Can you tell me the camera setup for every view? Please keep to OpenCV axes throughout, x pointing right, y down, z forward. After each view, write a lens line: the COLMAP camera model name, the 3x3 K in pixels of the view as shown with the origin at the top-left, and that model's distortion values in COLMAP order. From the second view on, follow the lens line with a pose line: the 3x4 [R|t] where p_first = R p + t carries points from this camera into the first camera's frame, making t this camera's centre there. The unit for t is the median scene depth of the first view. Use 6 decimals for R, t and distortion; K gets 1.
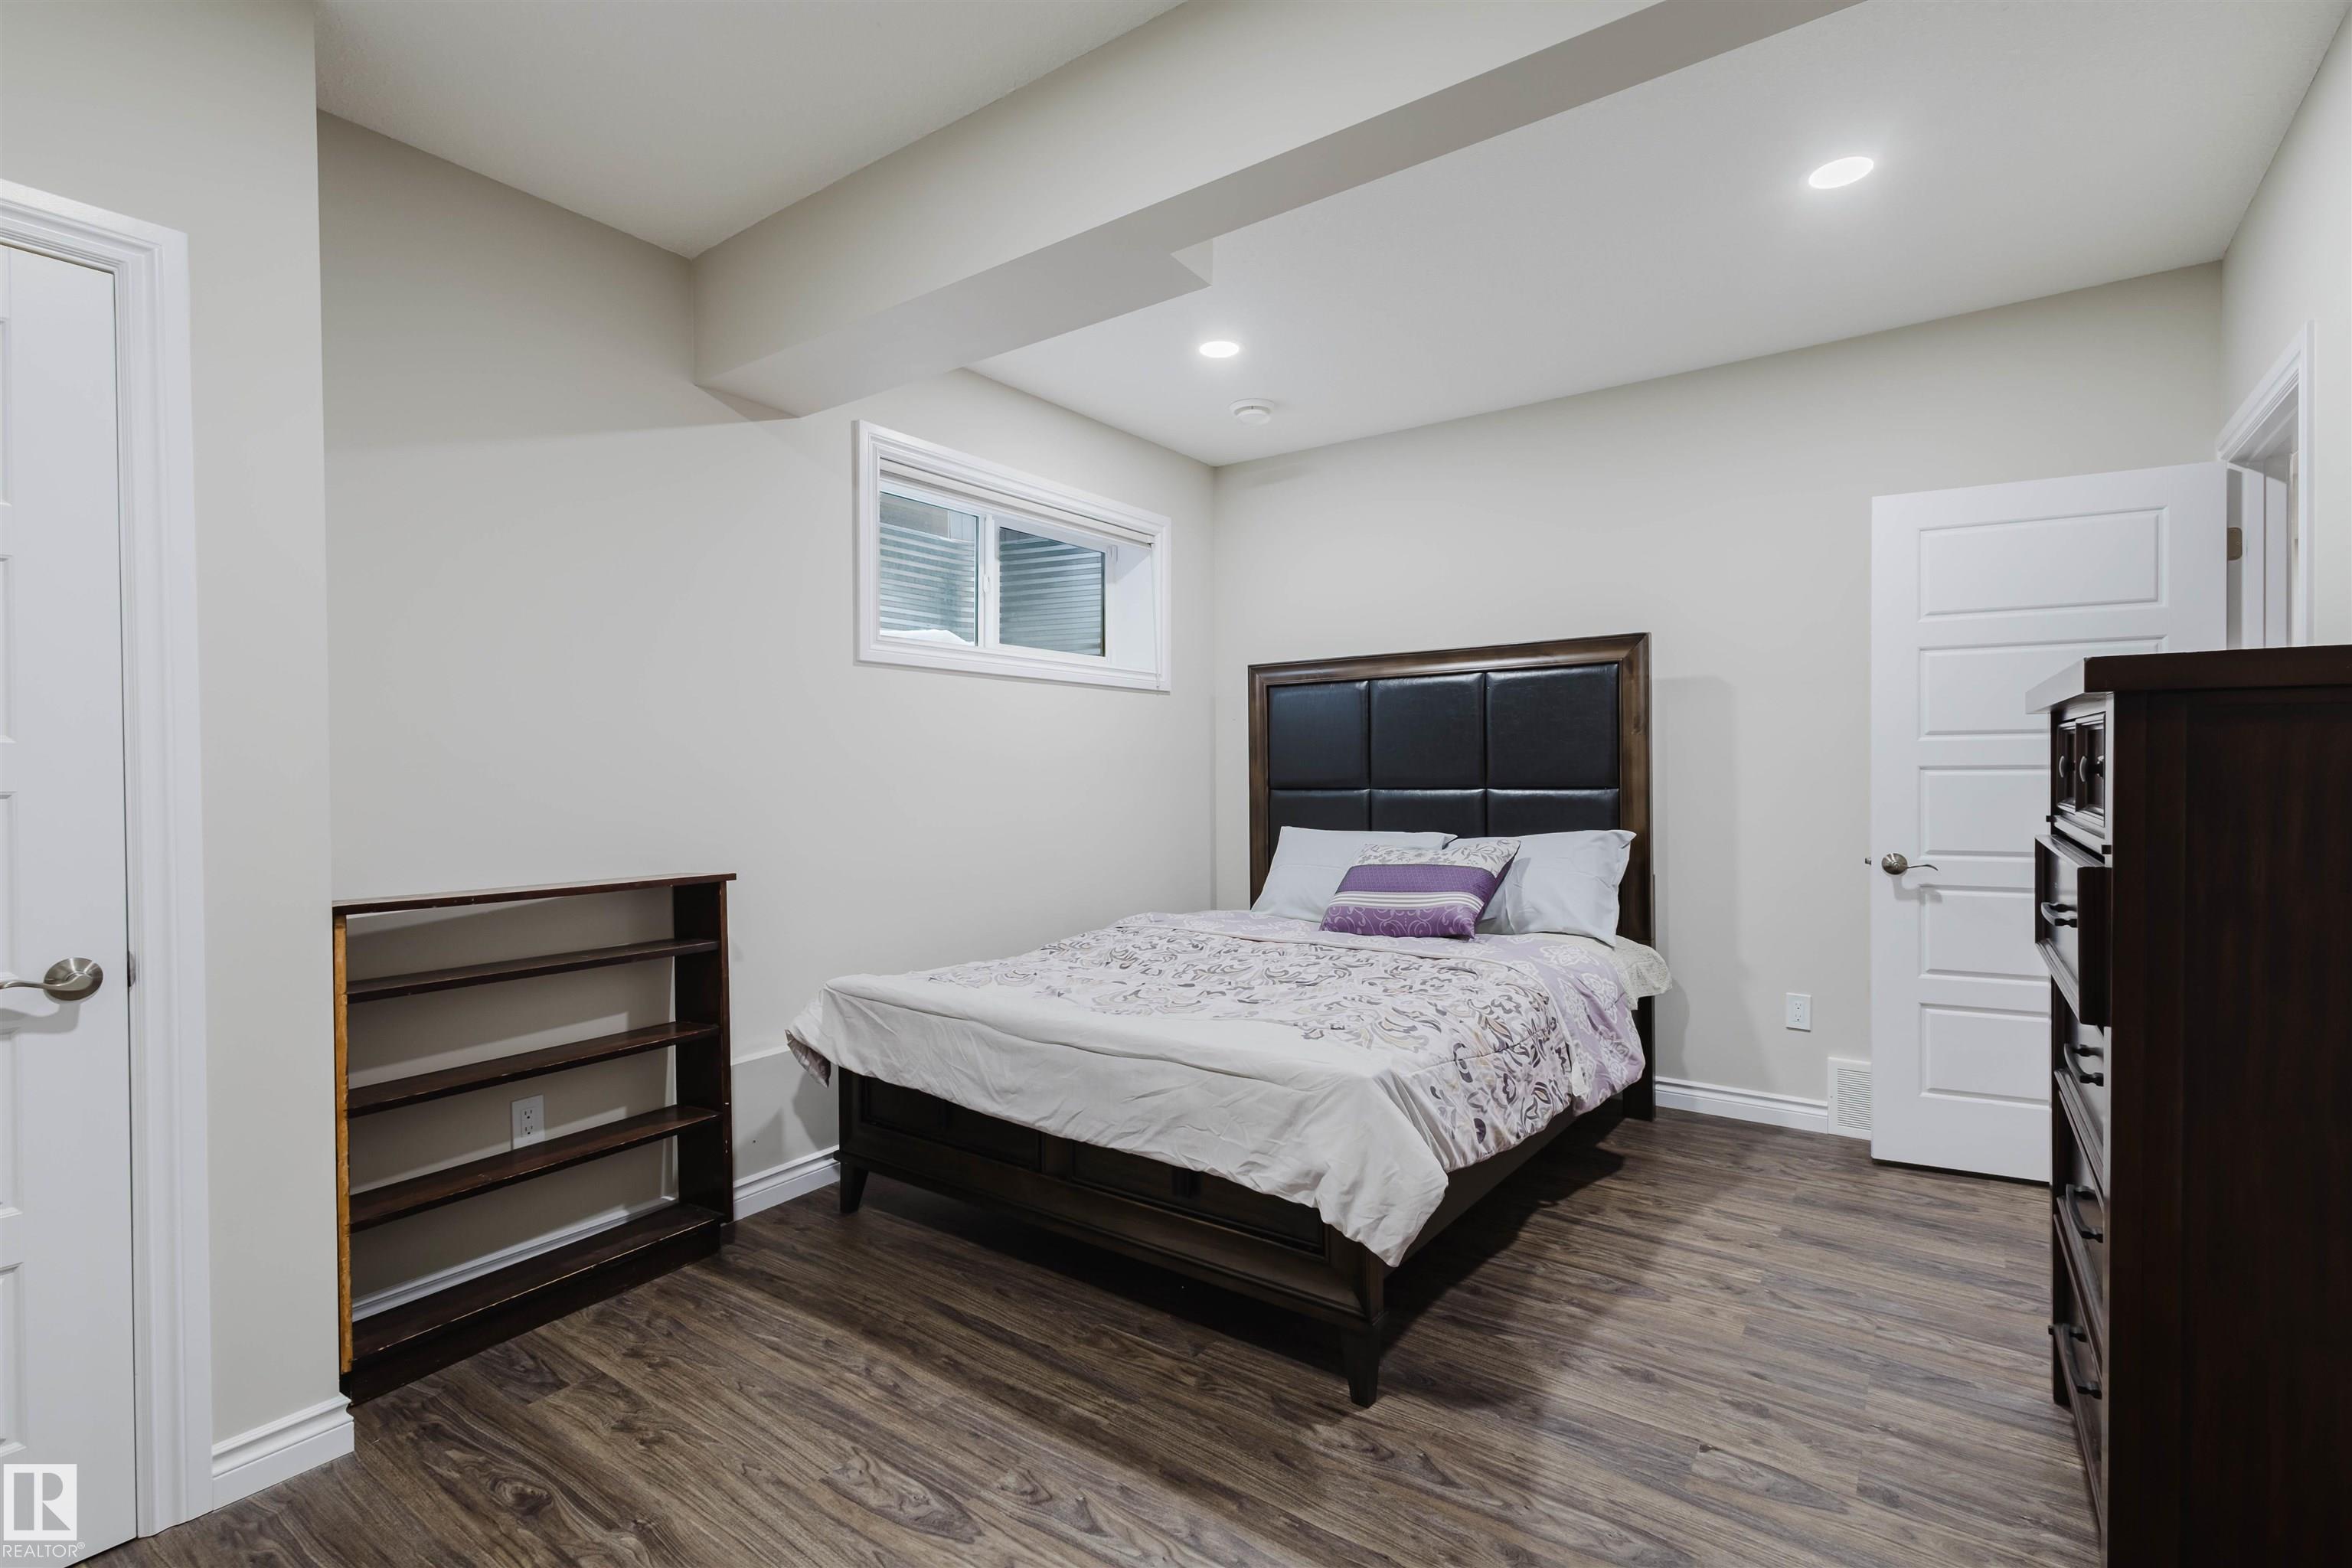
lens RADIAL K [[1068.7, 0, 1181.1], [0, 1068.7, 796.1], [0, 0, 1]] dist [0.014305, 0.000046]
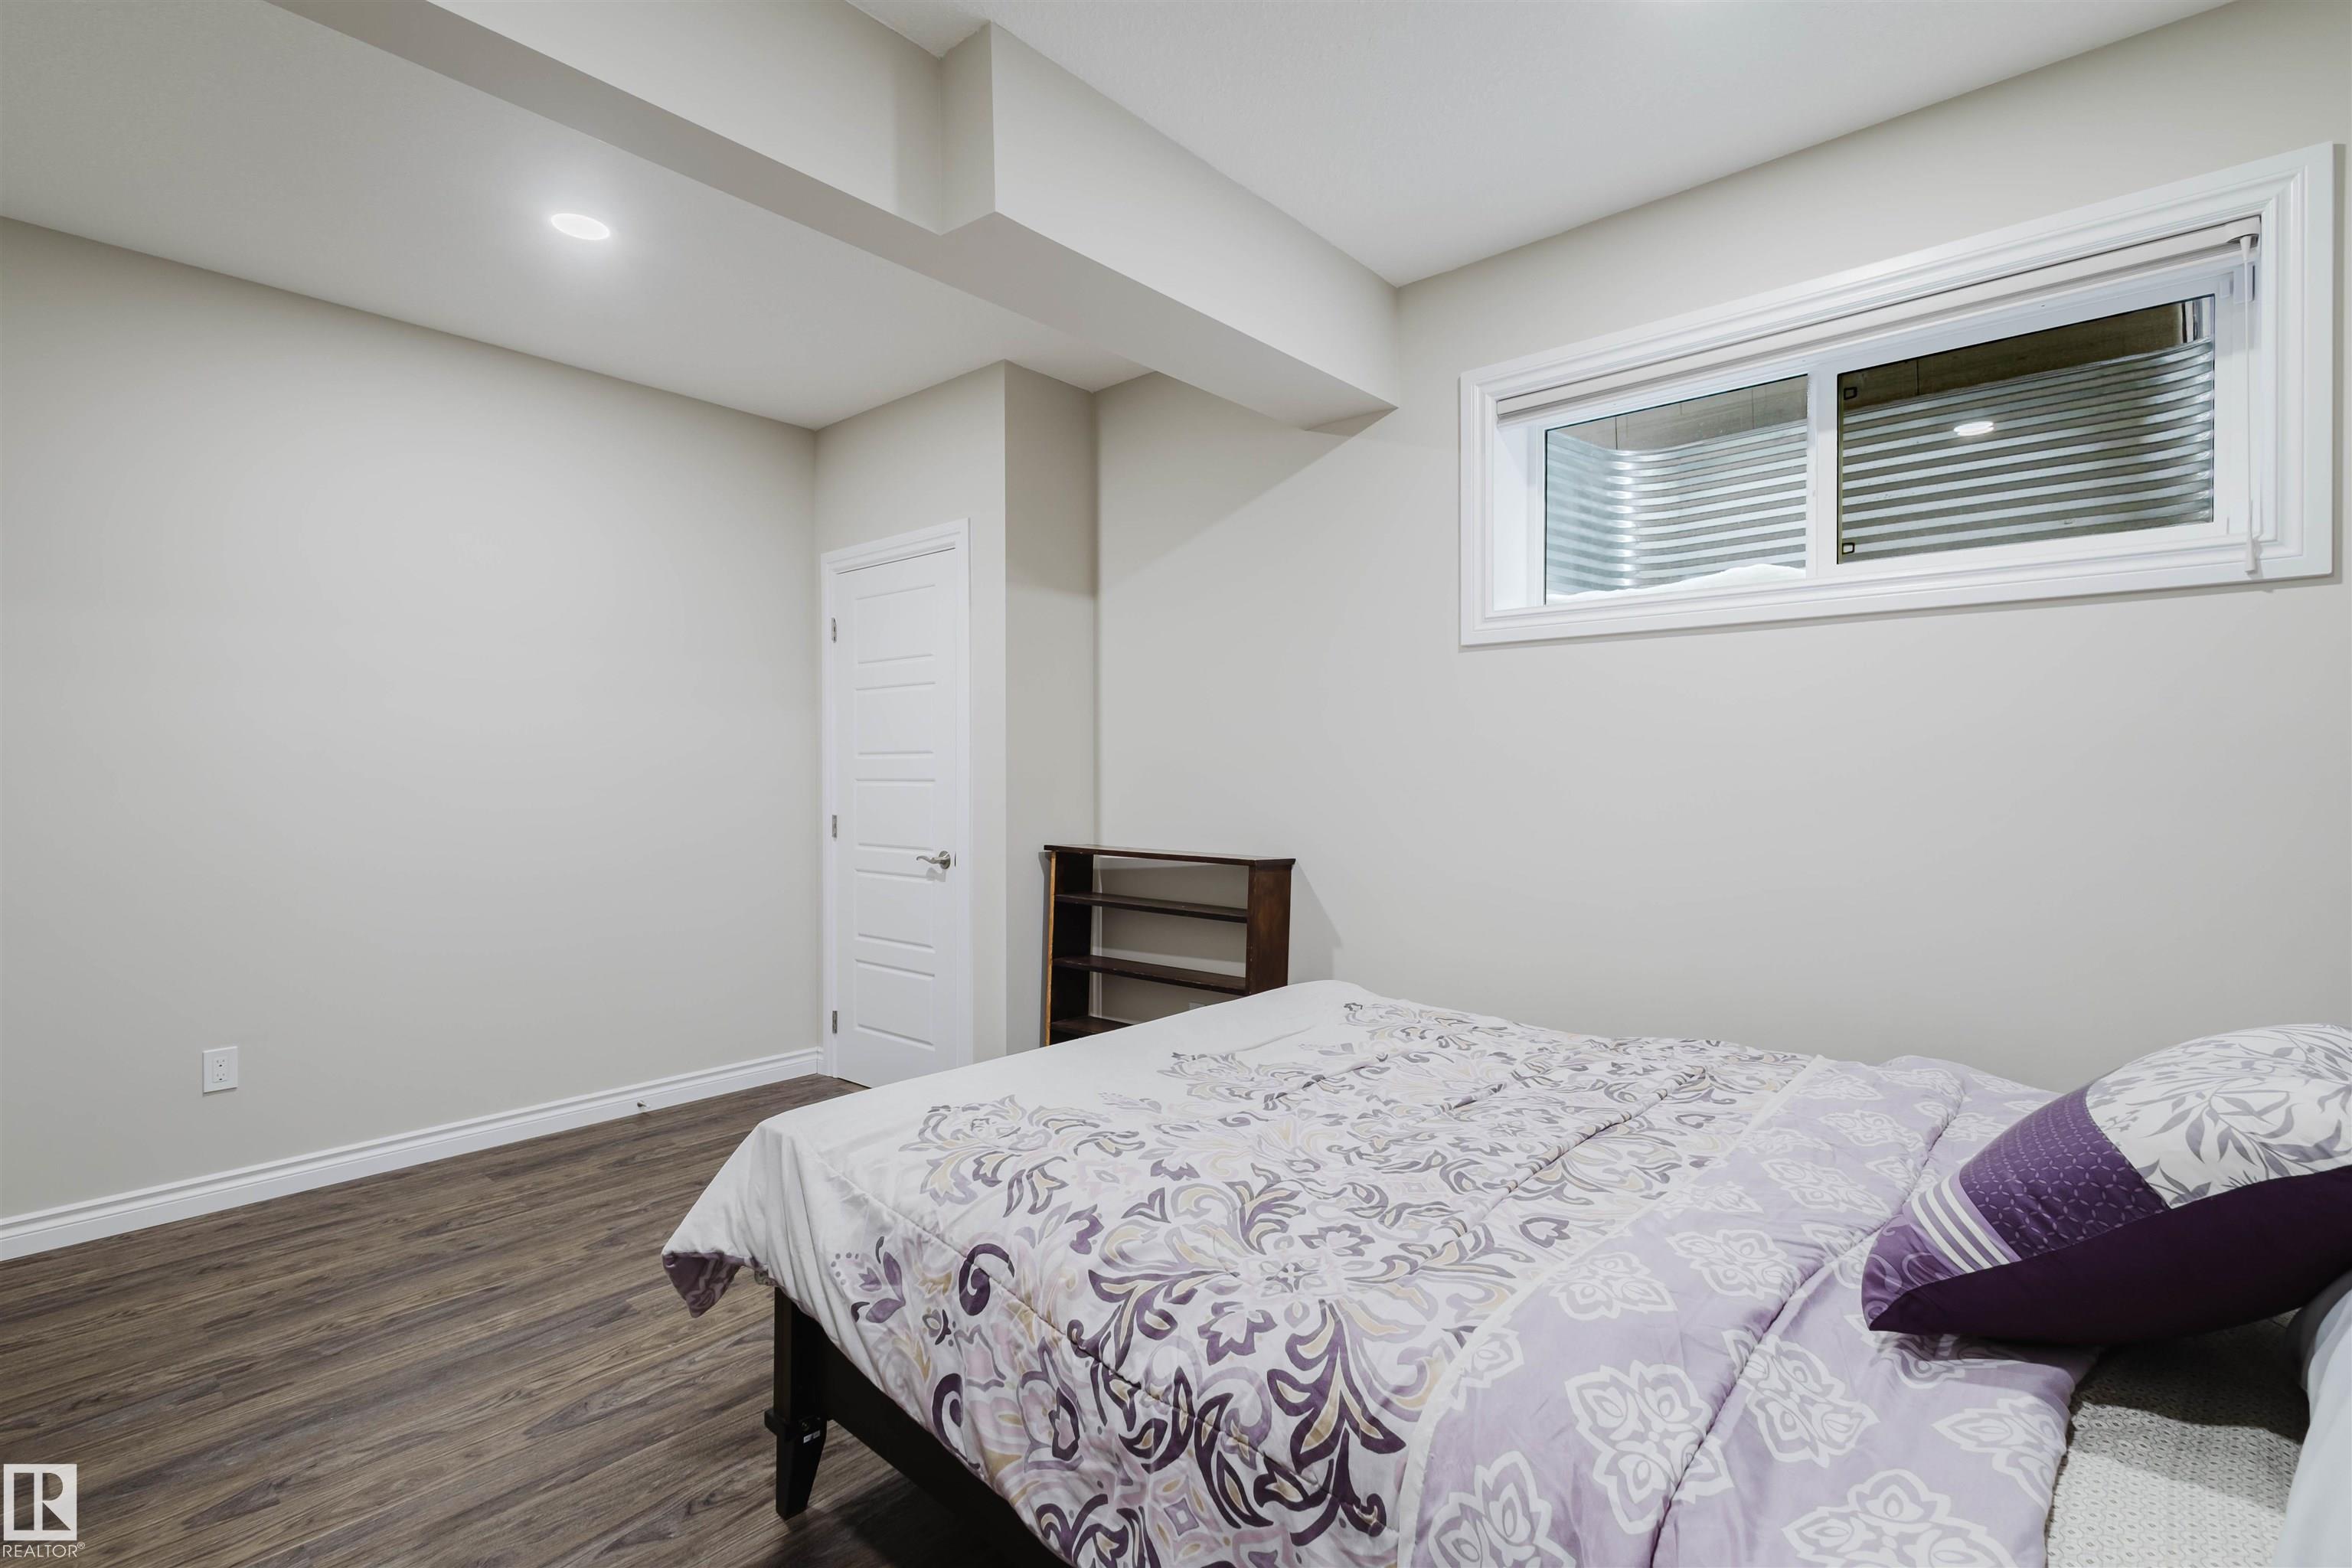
lens RADIAL K [[1082.2, 0, 1175.0], [0, 1082.2, 778.7], [0, 0, 1]] dist [0.012727, -0.001534]
pose [[-0.099490, 0.014098, -0.994939, 0.756824], [-0.020294, 0.999663, 0.016194, -0.032043], [0.994832, 0.021803, -0.099170, 1.045398]]
